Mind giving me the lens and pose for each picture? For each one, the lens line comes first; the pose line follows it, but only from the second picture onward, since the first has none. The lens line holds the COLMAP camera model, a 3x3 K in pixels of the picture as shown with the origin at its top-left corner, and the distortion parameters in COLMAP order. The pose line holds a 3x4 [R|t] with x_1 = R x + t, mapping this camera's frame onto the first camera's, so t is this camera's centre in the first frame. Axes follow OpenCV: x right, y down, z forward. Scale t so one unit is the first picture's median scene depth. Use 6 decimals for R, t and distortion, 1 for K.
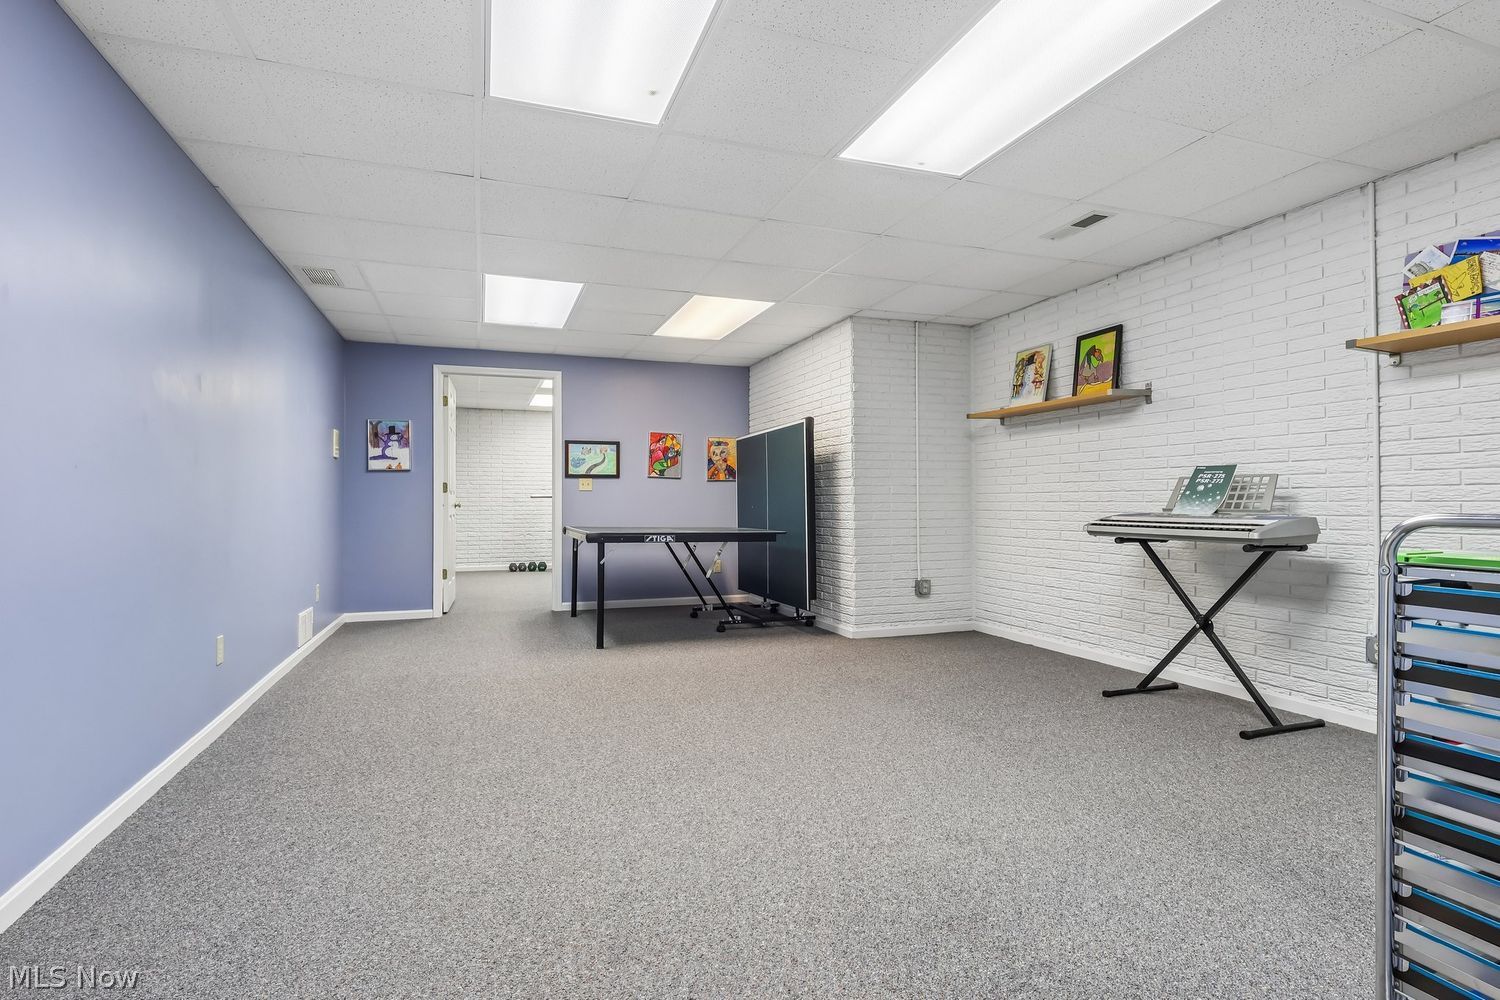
lens RADIAL K [[715.1, 0, 732.6], [0, 715.1, 499.1], [0, 0, 1]] dist [-0.000855, 0.000022]
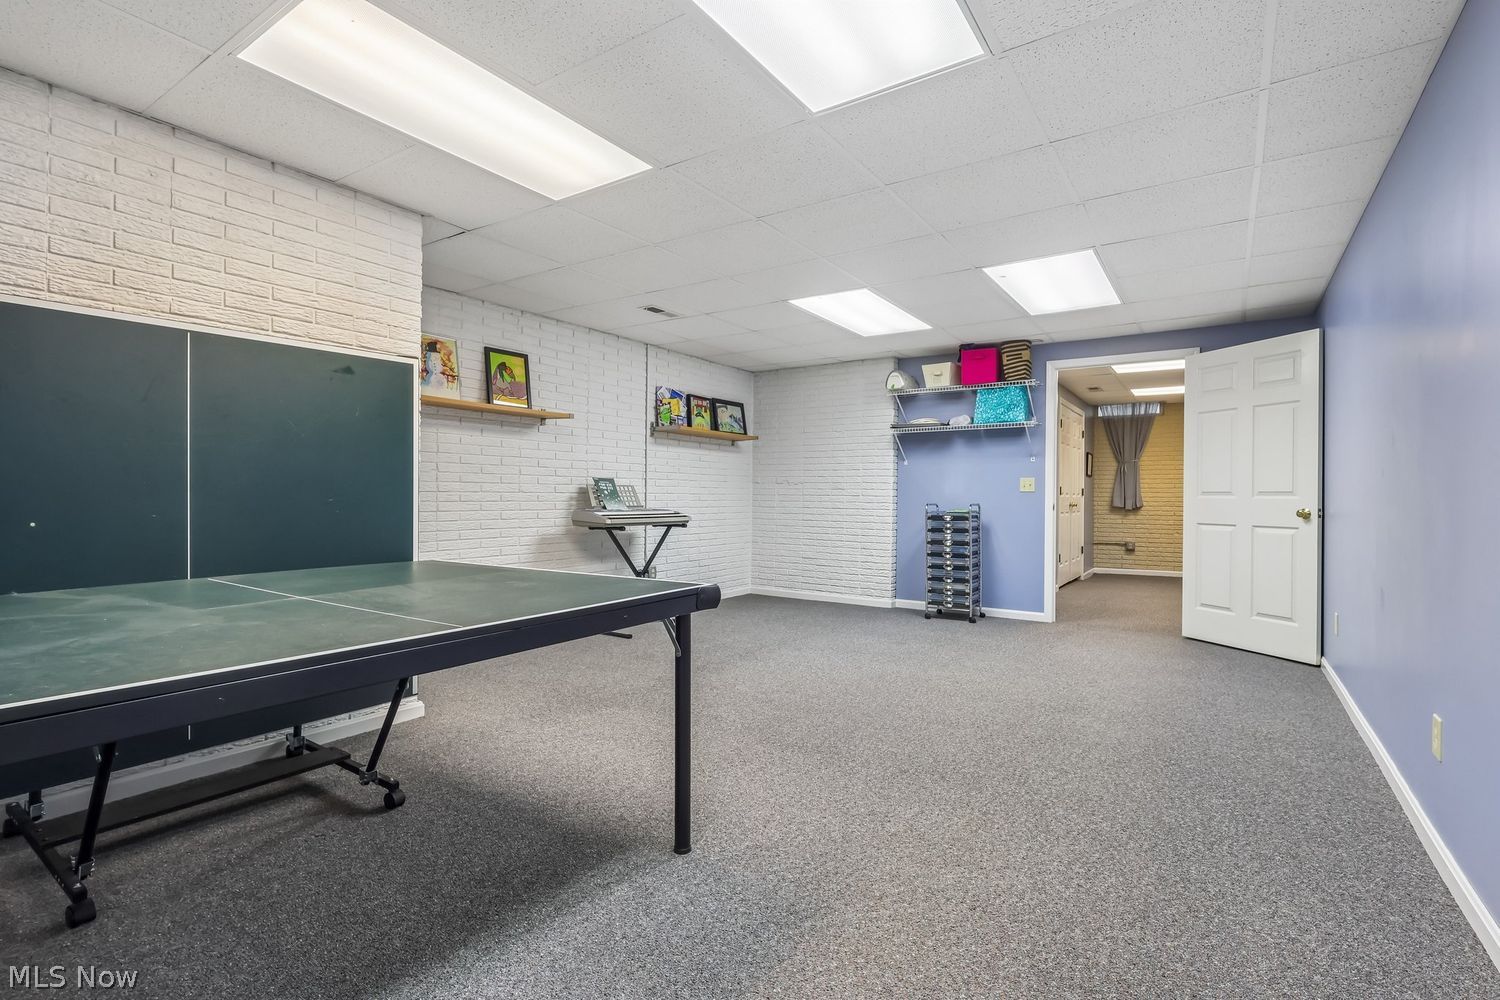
lens RADIAL K [[715.1, 0, 732.6], [0, 715.1, 499.1], [0, 0, 1]] dist [-0.000855, 0.000022]
pose [[-0.587100, -0.007167, 0.809483, -0.782376], [-0.009464, 0.999953, 0.001989, -0.006784], [-0.809459, -0.006494, -0.587140, 1.736066]]
